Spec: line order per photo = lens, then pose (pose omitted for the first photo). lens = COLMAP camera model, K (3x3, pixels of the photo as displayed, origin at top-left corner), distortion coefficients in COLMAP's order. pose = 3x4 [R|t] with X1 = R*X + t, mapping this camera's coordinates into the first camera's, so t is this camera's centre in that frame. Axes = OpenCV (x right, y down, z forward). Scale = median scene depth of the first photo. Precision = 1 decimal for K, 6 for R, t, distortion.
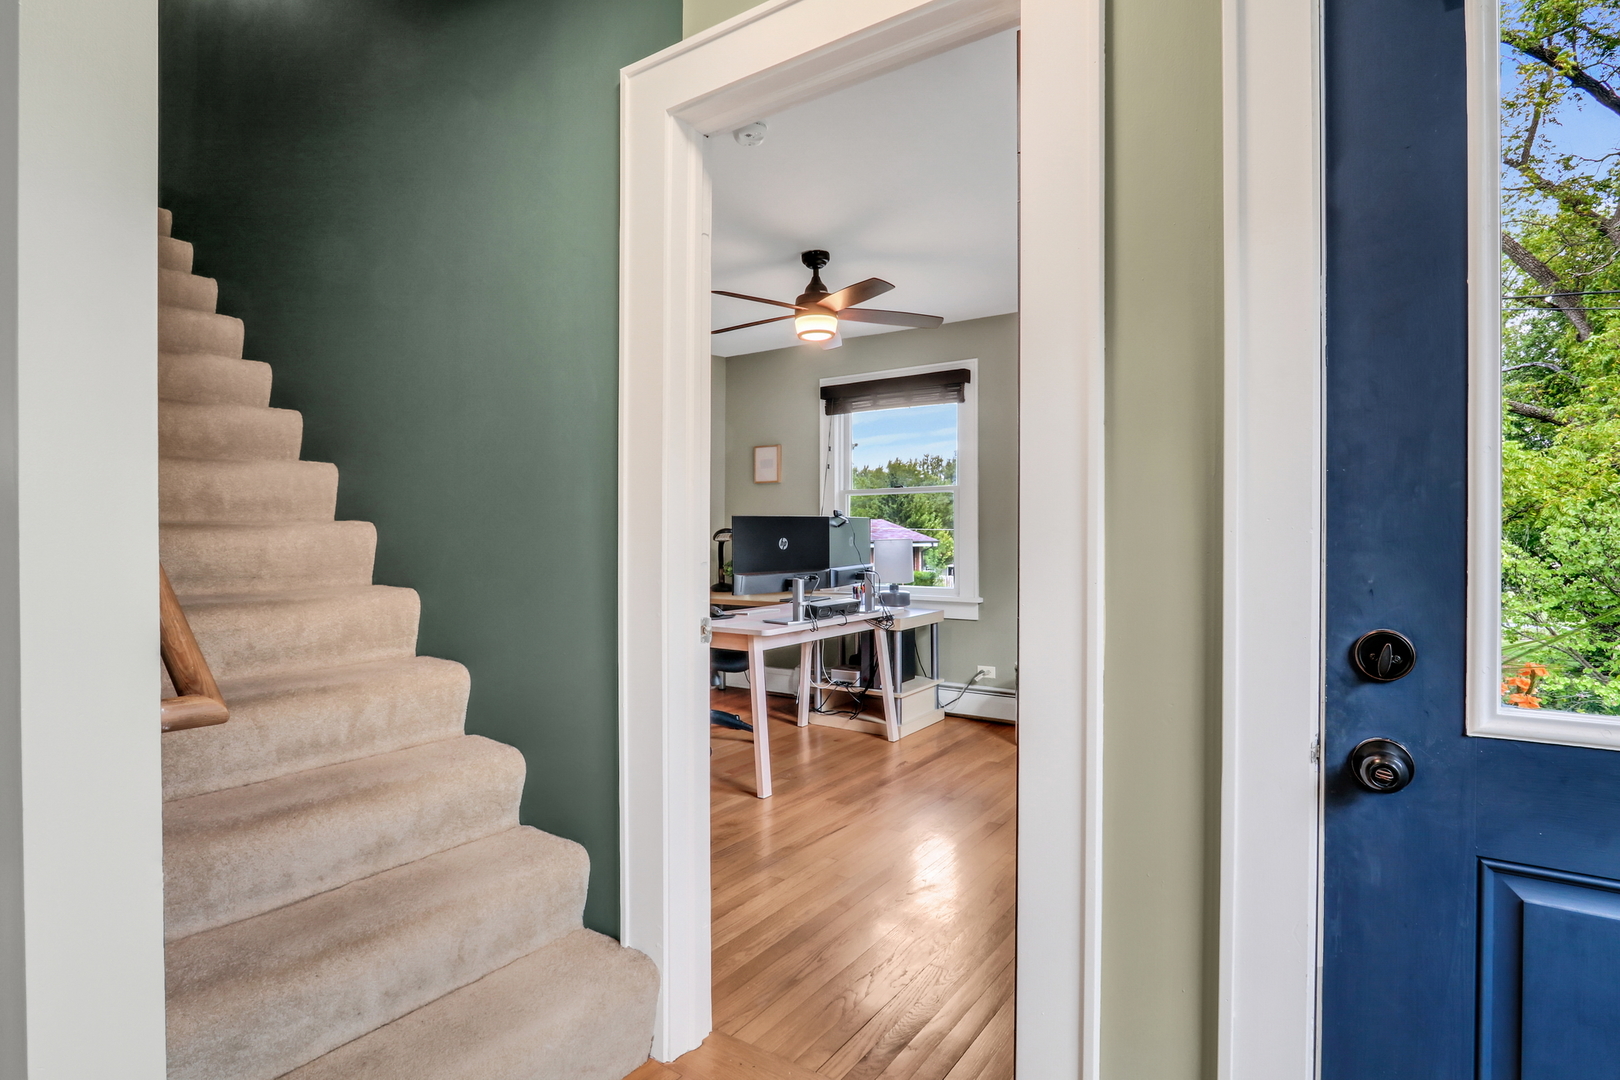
lens RADIAL K [[823.6, 0, 808.7], [0, 823.6, 536.5], [0, 0, 1]] dist [-0.000486, -0.000002]
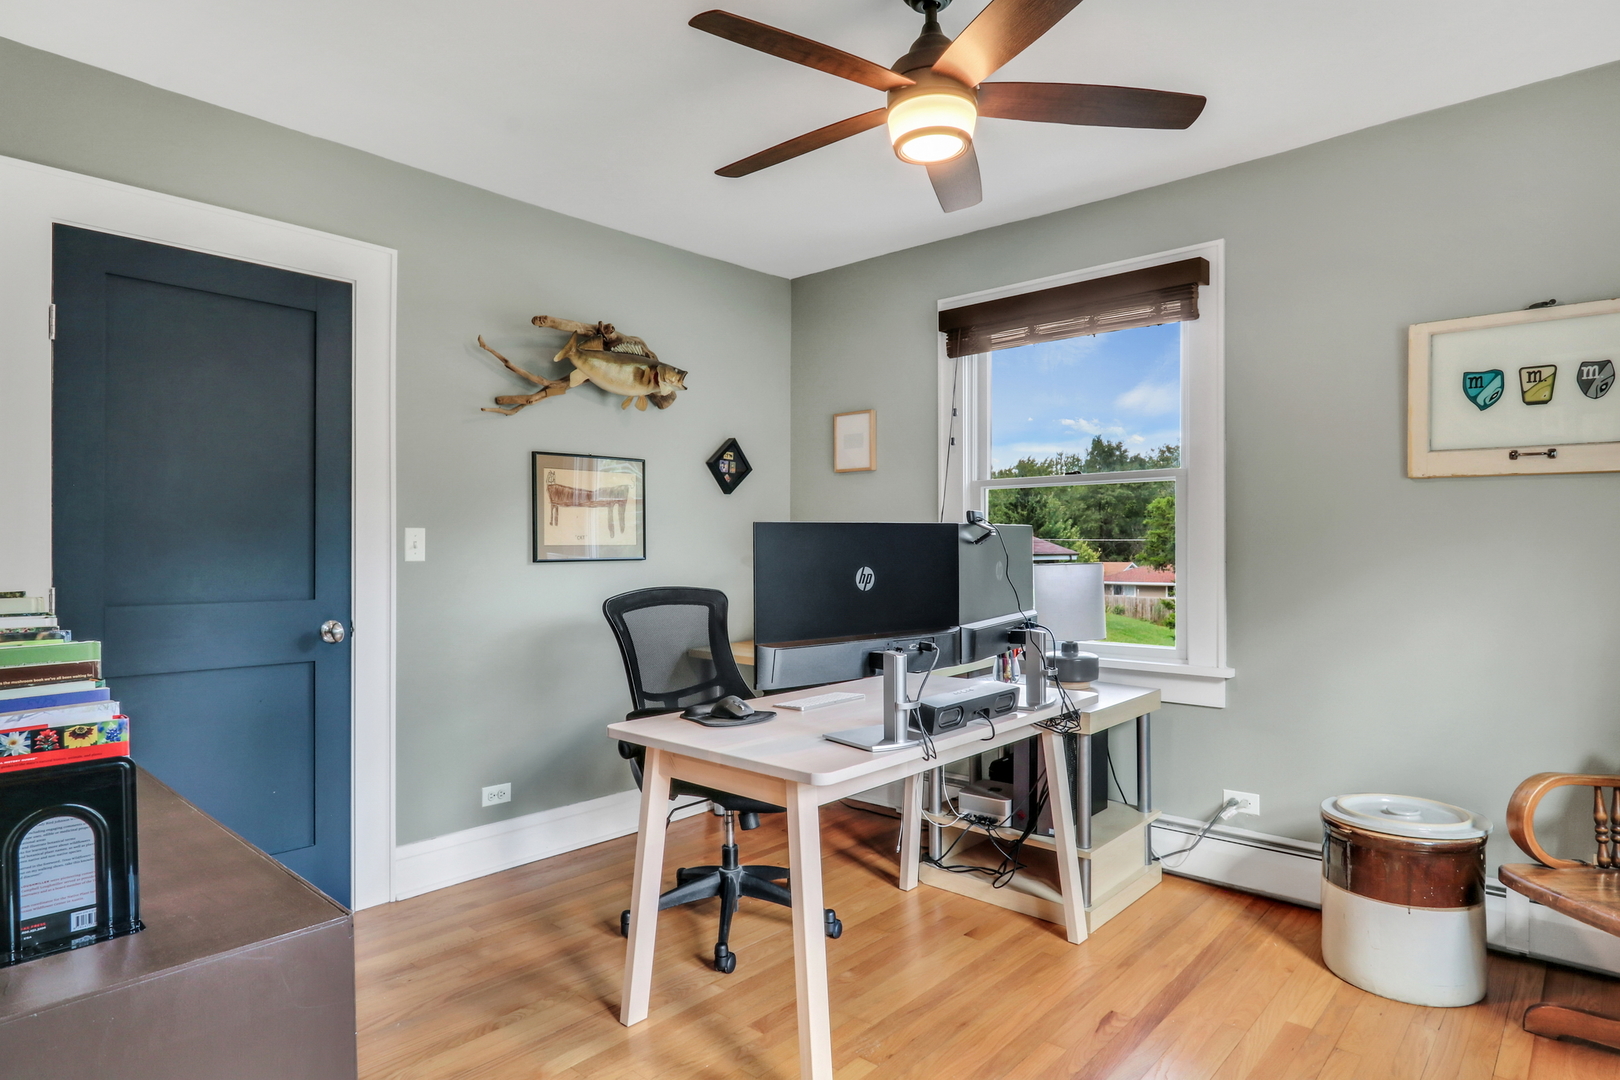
lens RADIAL K [[906.5, 0, 808.7], [0, 906.5, 540.7], [0, 0, 1]] dist [-0.017623, 0.000377]
pose [[0.992036, -0.001569, -0.125943, 0.003227], [0.000657, 0.999973, -0.007284, -0.008038], [0.125951, 0.007143, 0.992011, 0.377475]]
